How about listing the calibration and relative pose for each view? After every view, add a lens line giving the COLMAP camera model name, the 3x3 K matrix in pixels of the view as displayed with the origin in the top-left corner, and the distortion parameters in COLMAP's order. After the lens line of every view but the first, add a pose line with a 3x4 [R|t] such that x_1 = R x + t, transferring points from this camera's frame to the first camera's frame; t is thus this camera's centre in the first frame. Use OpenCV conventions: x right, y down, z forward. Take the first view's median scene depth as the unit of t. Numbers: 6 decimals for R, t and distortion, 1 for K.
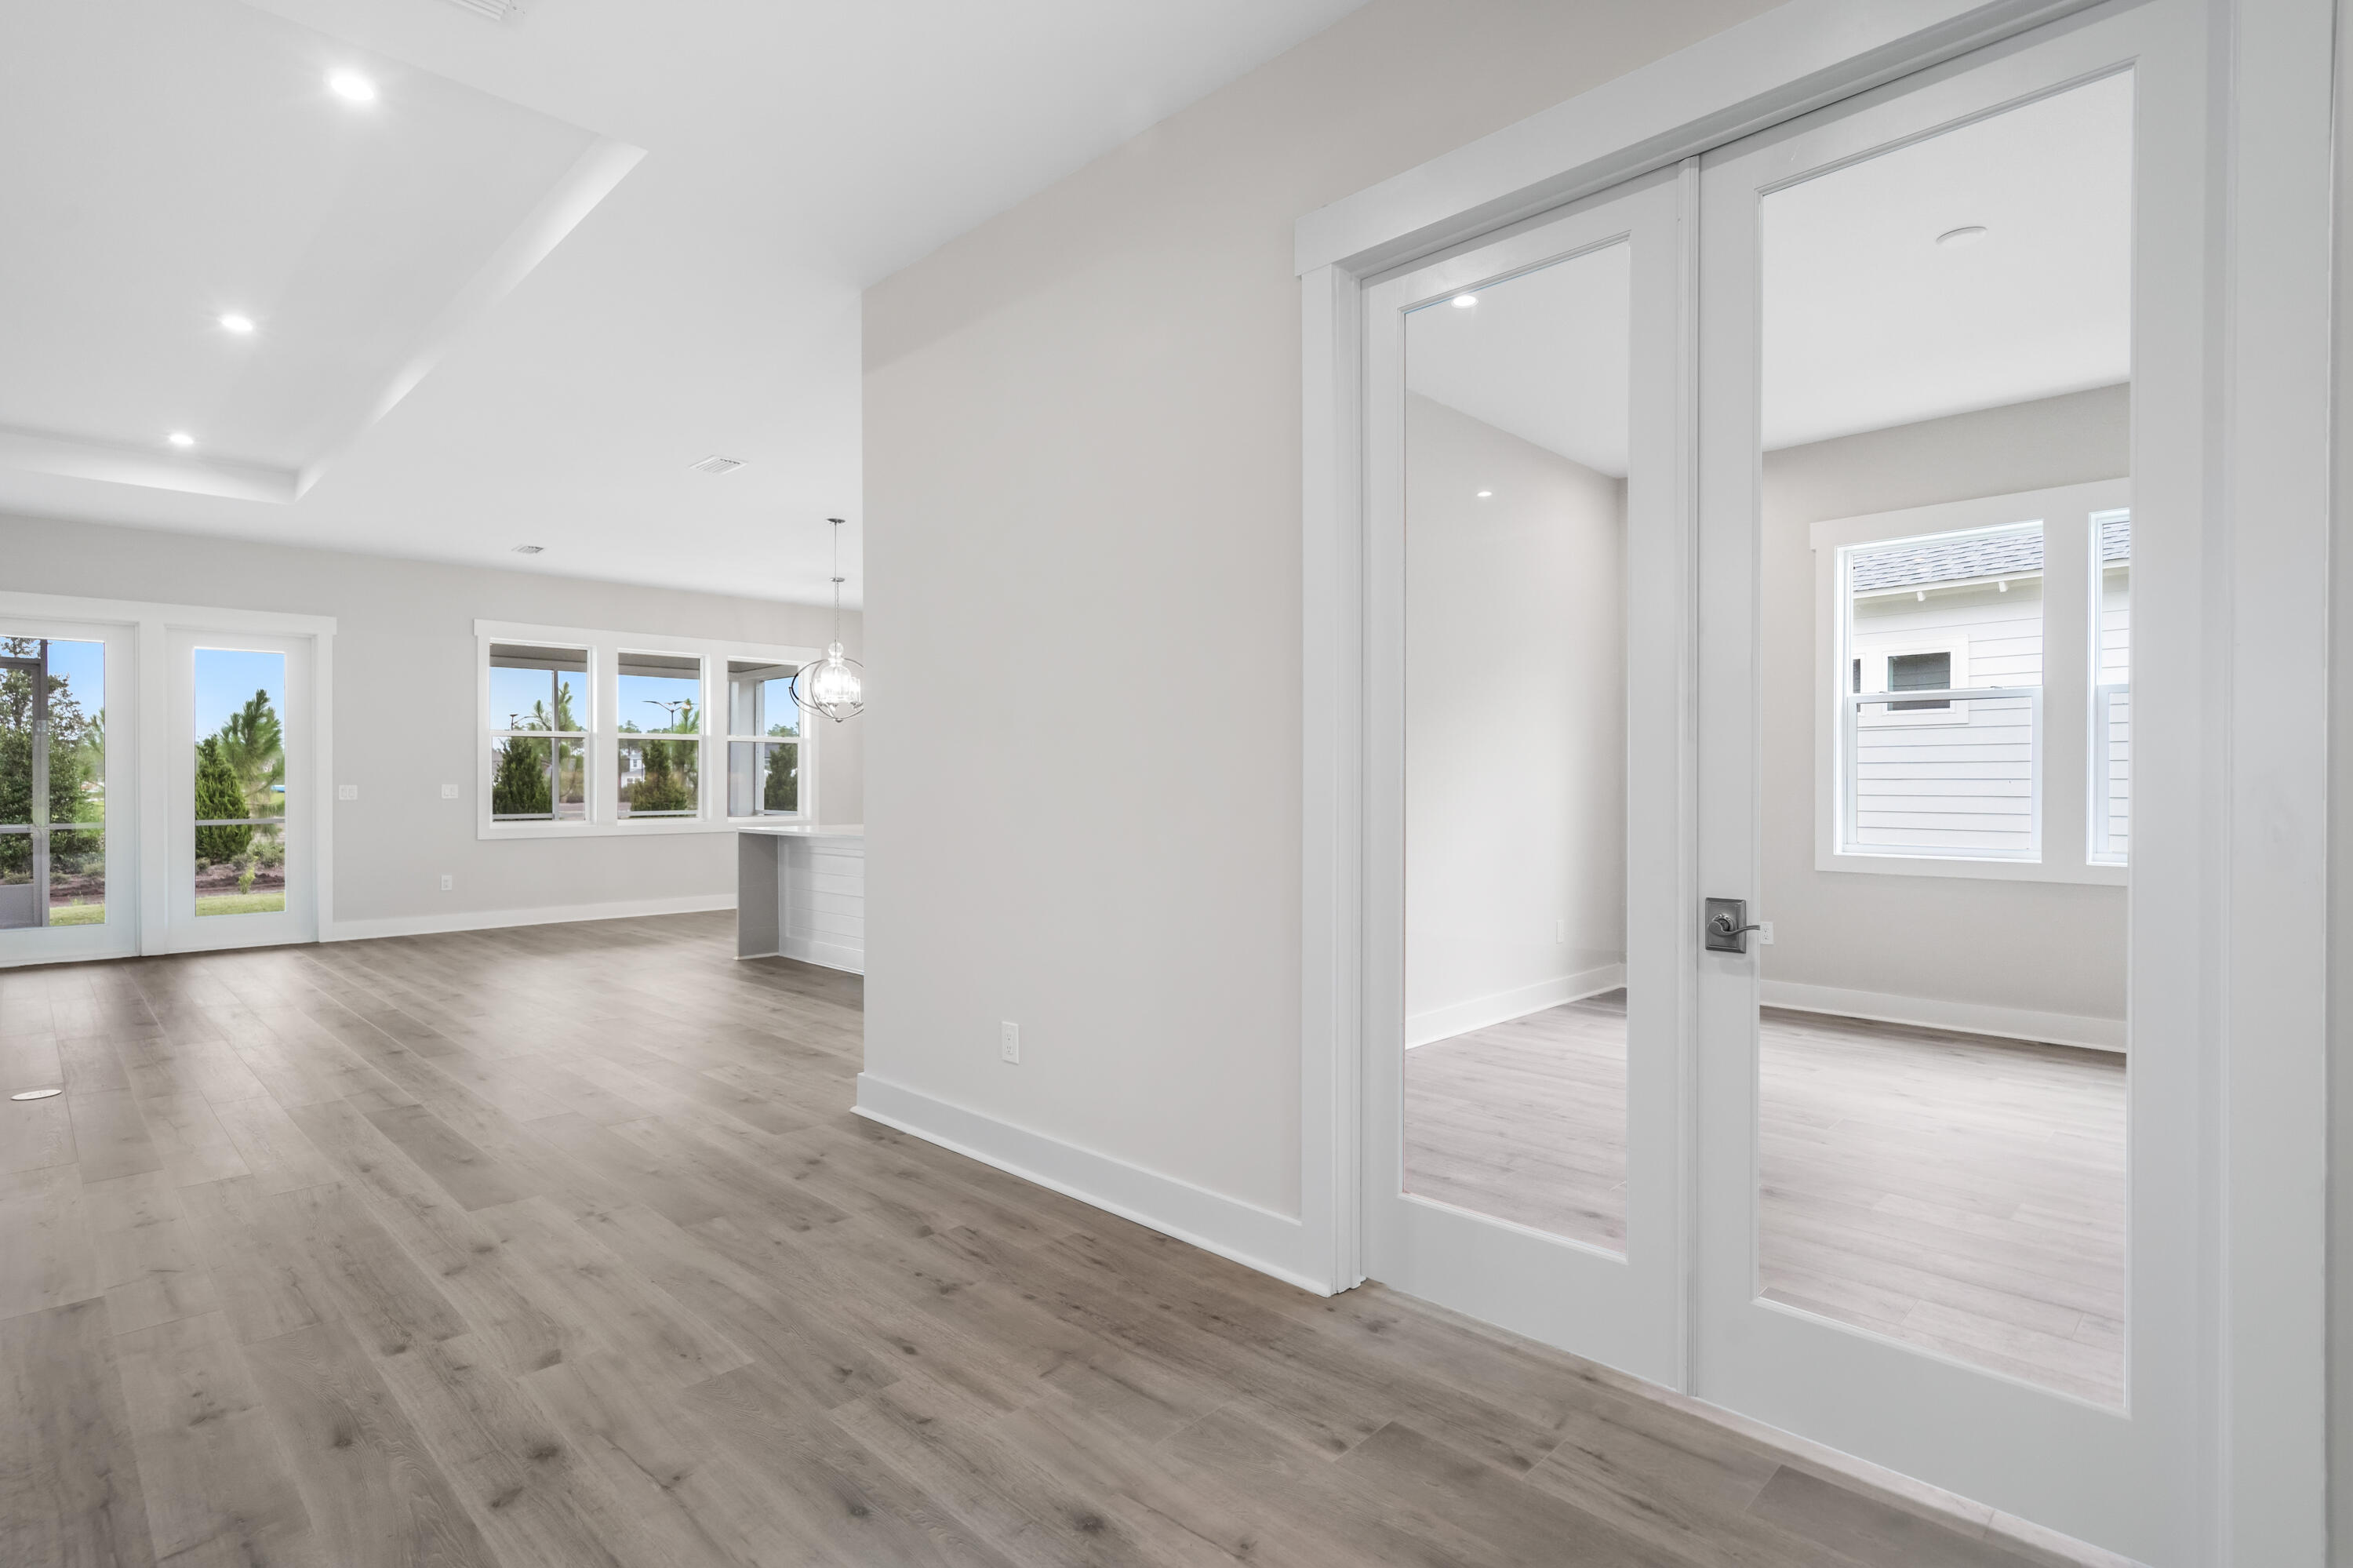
lens RADIAL K [[1159.2, 0, 1179.2], [0, 1159.2, 784.4], [0, 0, 1]] dist [0.014502, -0.000896]
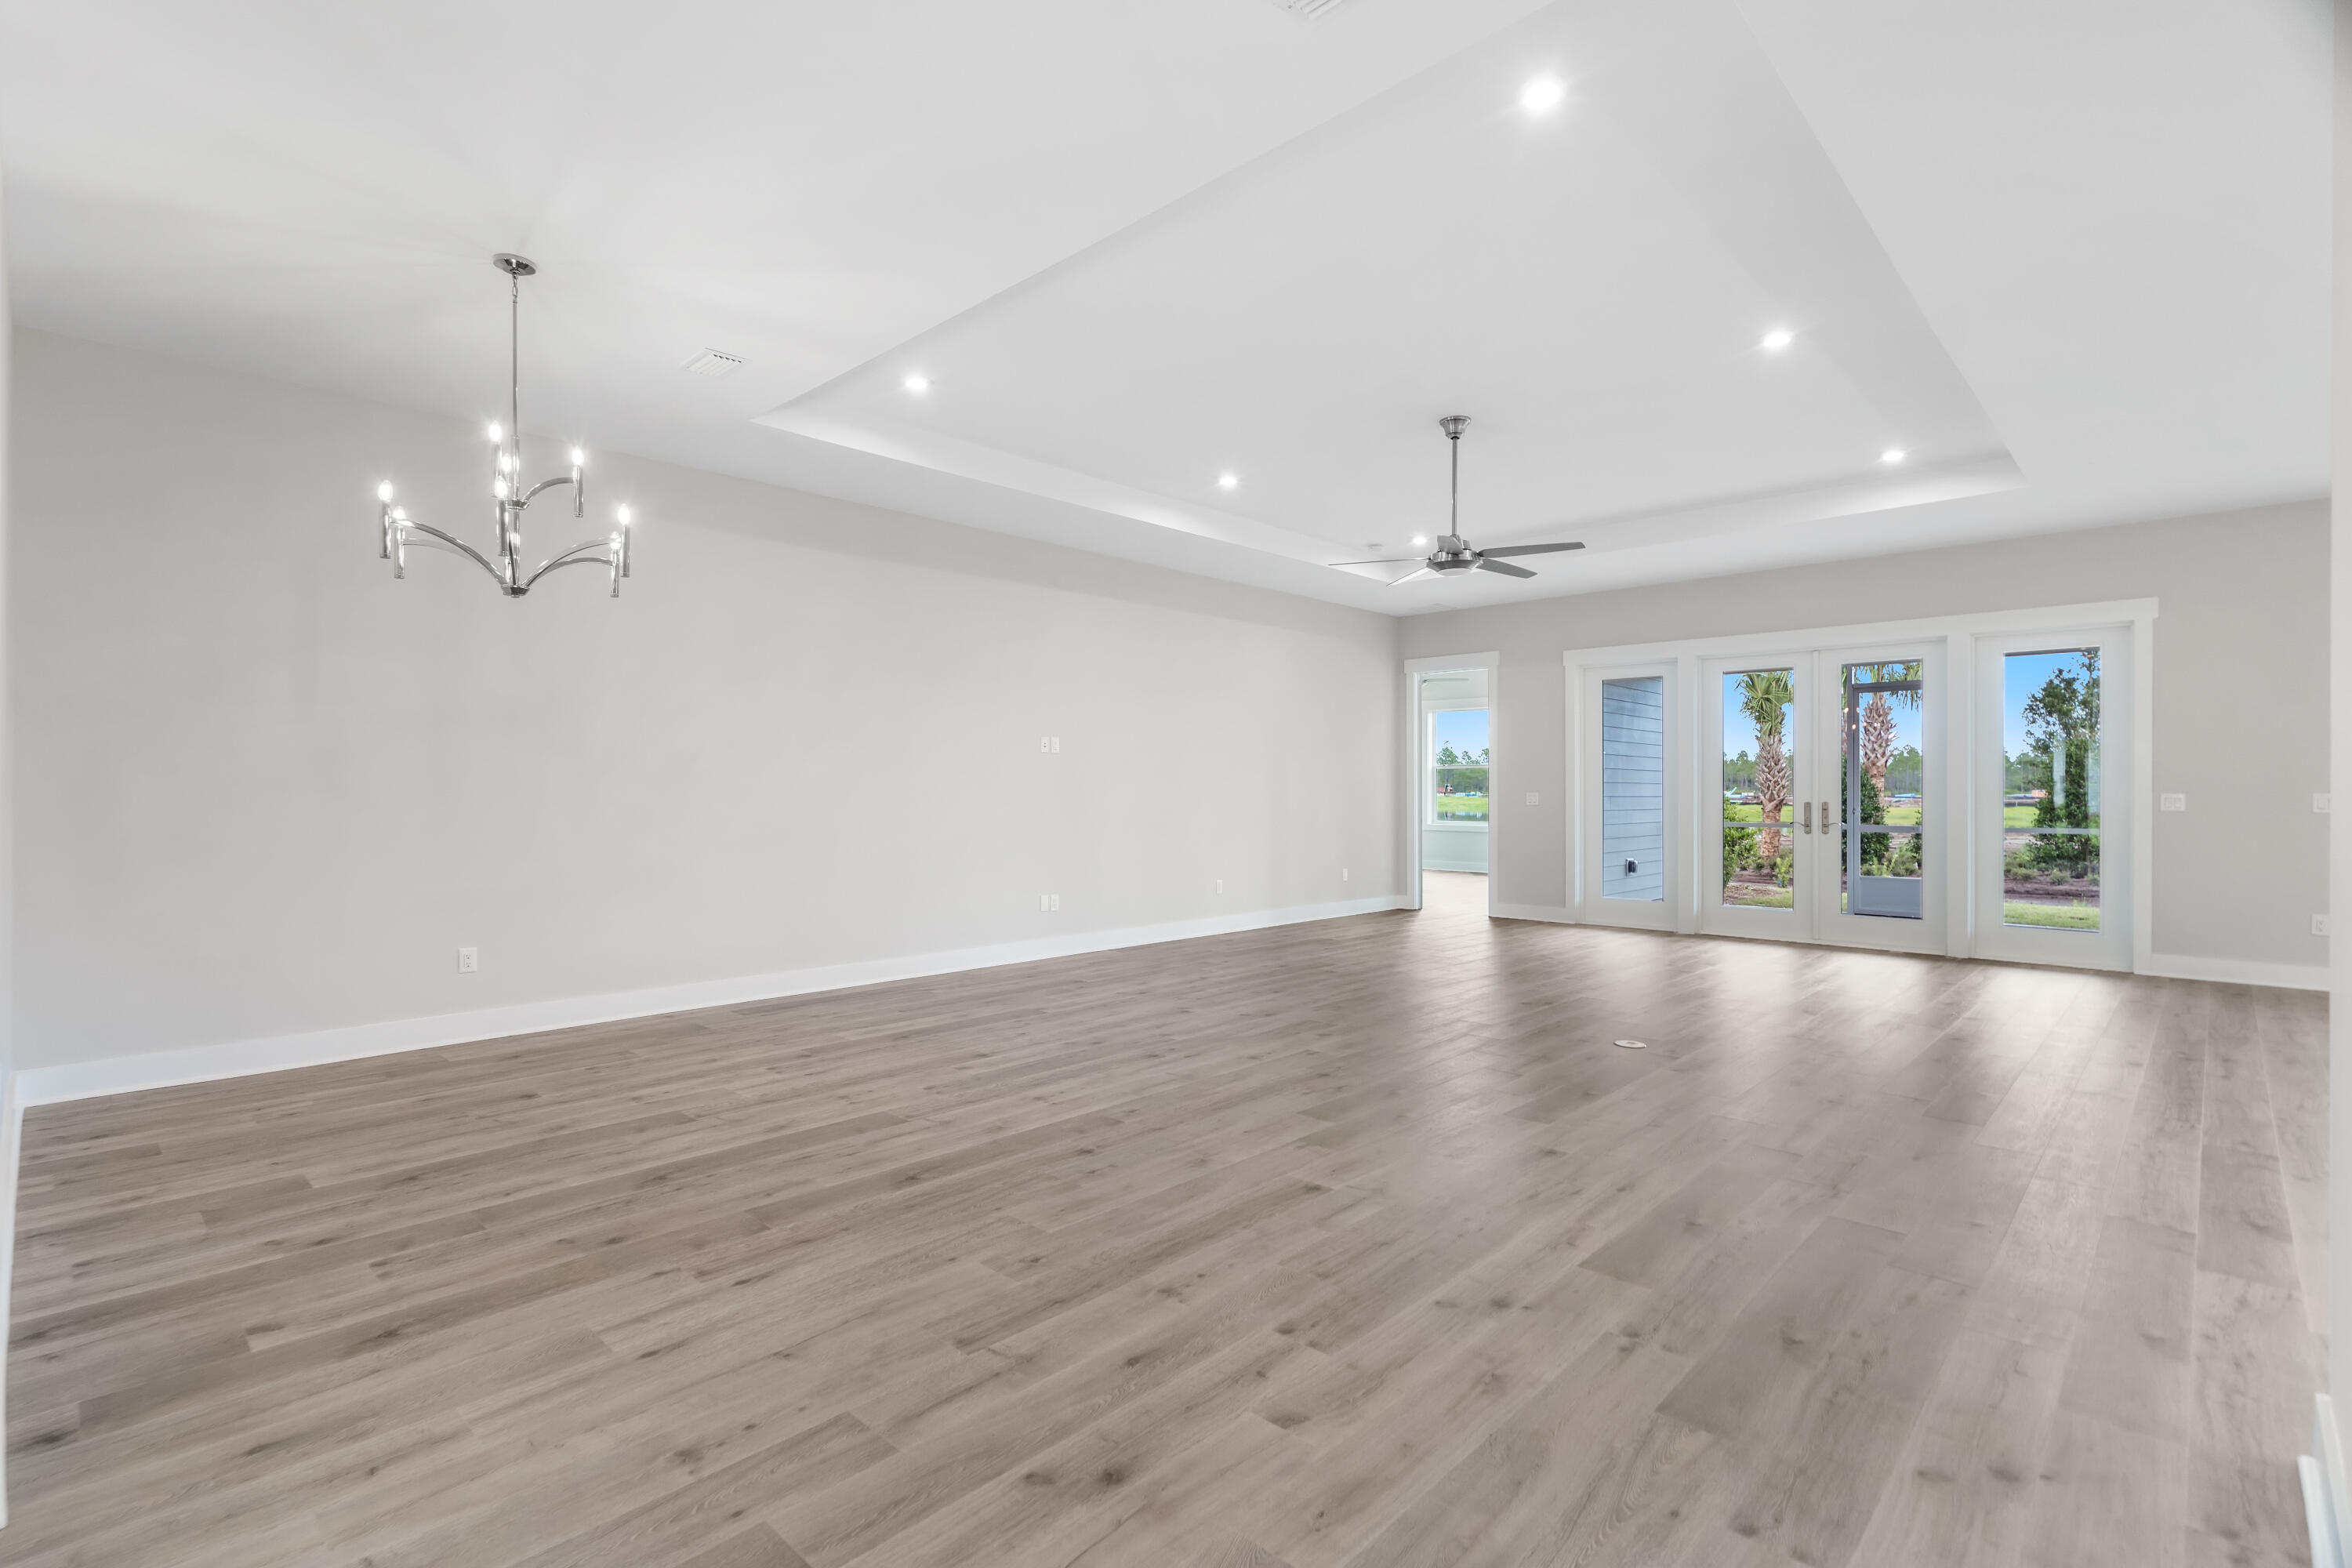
lens RADIAL K [[1095.6, 0, 1114.6], [0, 1095.6, 785.0], [0, 0, 1]] dist [-0.000373, 0.001848]
pose [[-0.008094, -0.001214, -0.999967, 0.120184], [-0.004499, 0.999989, -0.001177, -0.001628], [0.999957, 0.004490, -0.008099, 0.323120]]
